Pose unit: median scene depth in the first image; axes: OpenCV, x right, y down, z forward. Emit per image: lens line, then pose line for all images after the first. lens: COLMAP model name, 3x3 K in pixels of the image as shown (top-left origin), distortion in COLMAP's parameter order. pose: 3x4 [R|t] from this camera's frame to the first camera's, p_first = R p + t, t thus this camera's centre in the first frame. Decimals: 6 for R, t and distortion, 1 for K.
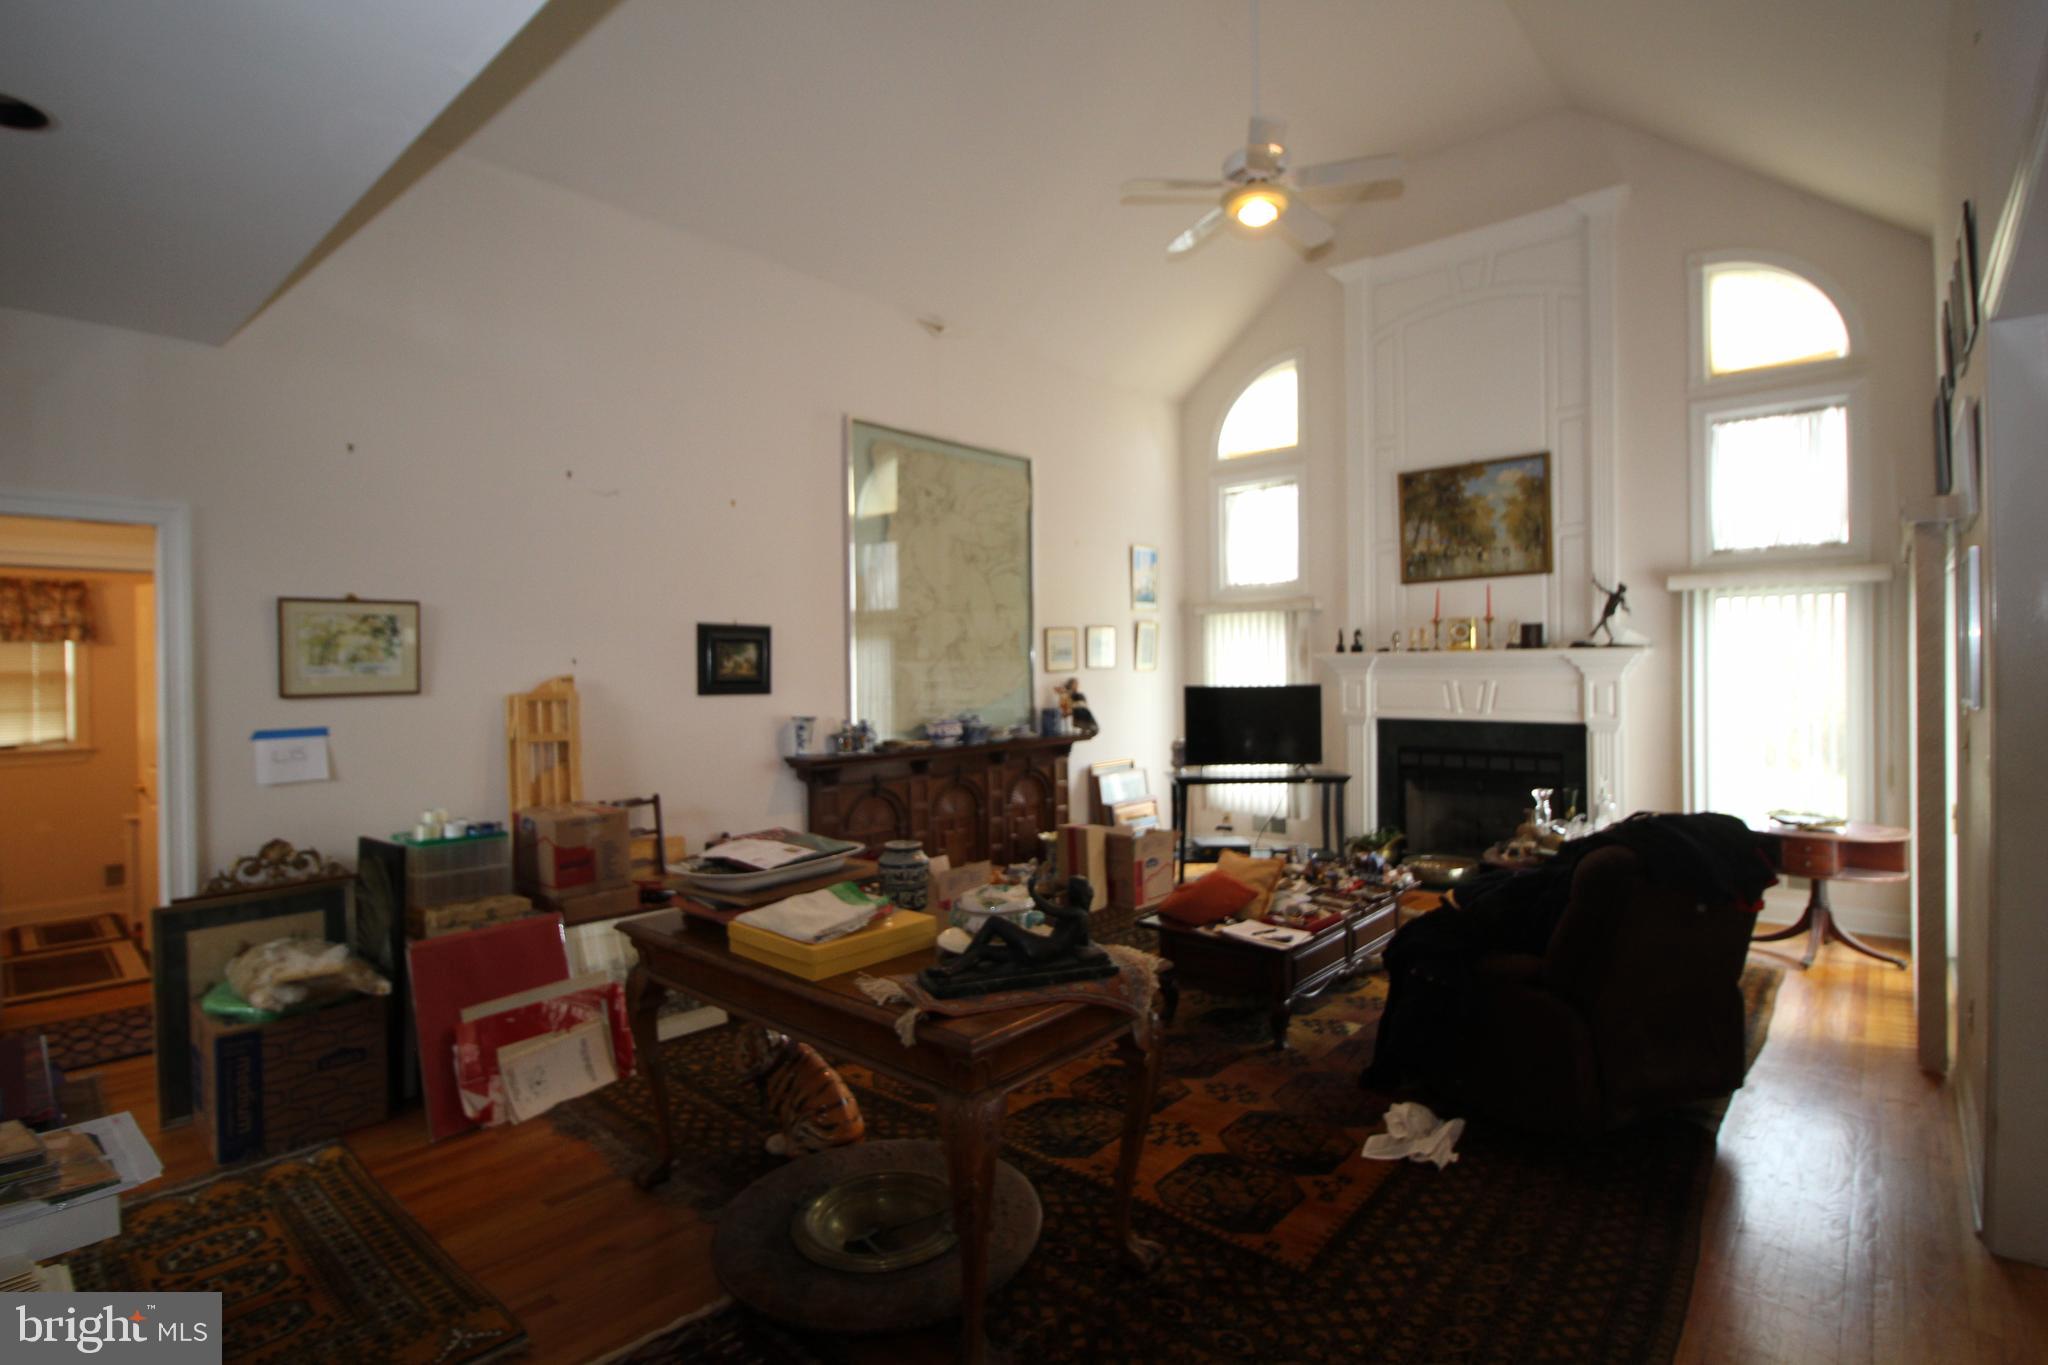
lens RADIAL K [[984.2, 0, 1020.2], [0, 984.2, 674.5], [0, 0, 1]] dist [-0.001817, -0.008064]
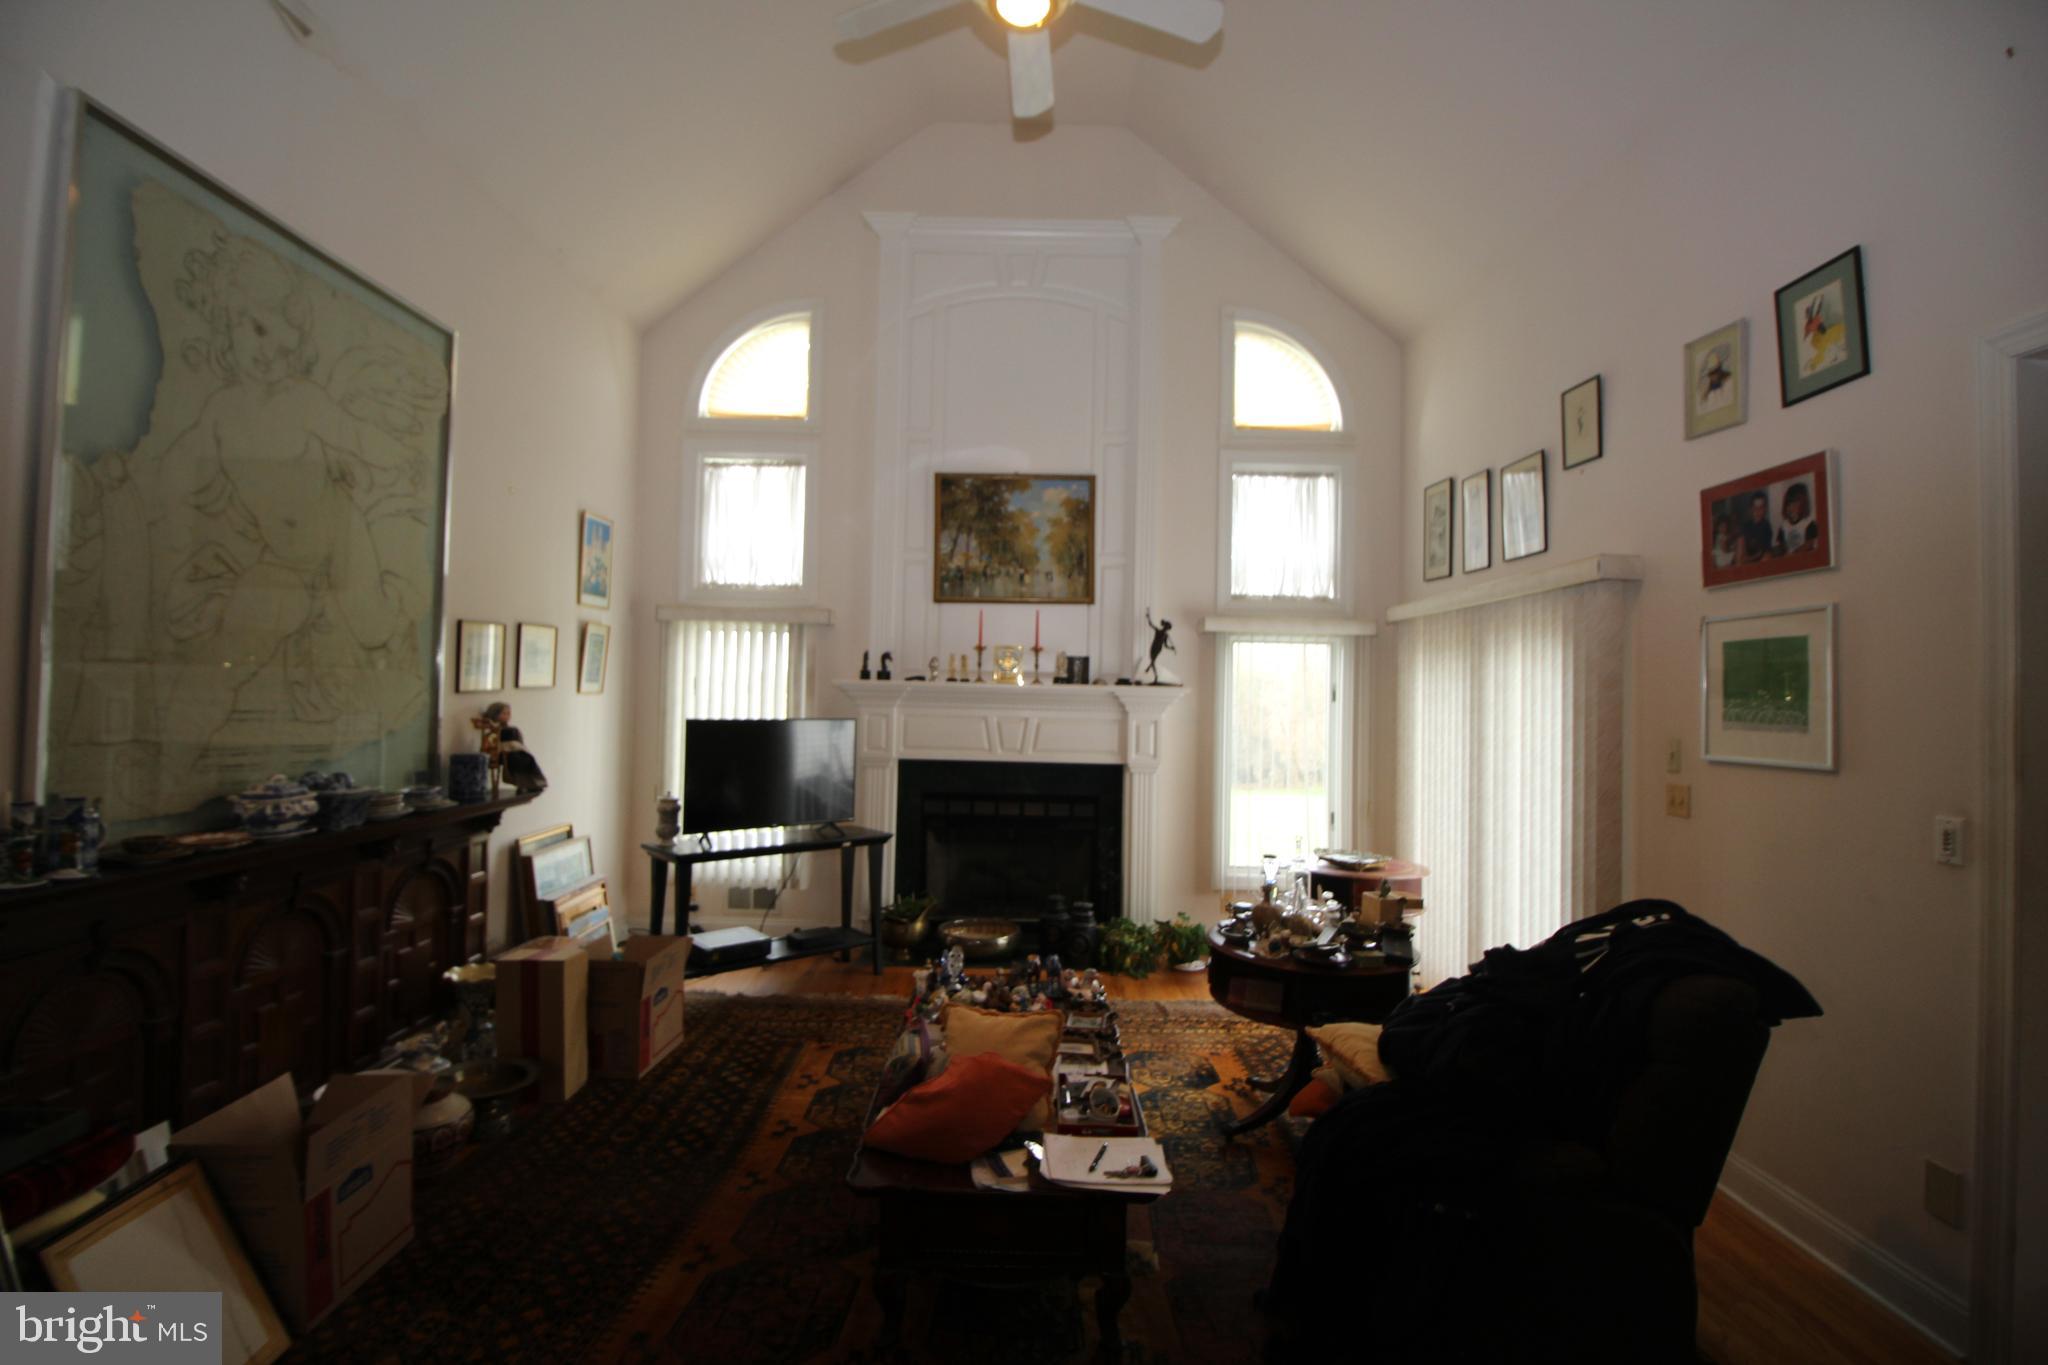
lens RADIAL K [[949.0, 0, 1020.6], [0, 949.0, 668.9], [0, 0, 1]] dist [0.000935, -0.004124]
pose [[0.752099, 0.046408, 0.657415, -0.103055], [-0.026915, 0.998848, -0.039719, -0.003205], [-0.658501, 0.012178, 0.752482, 0.360253]]
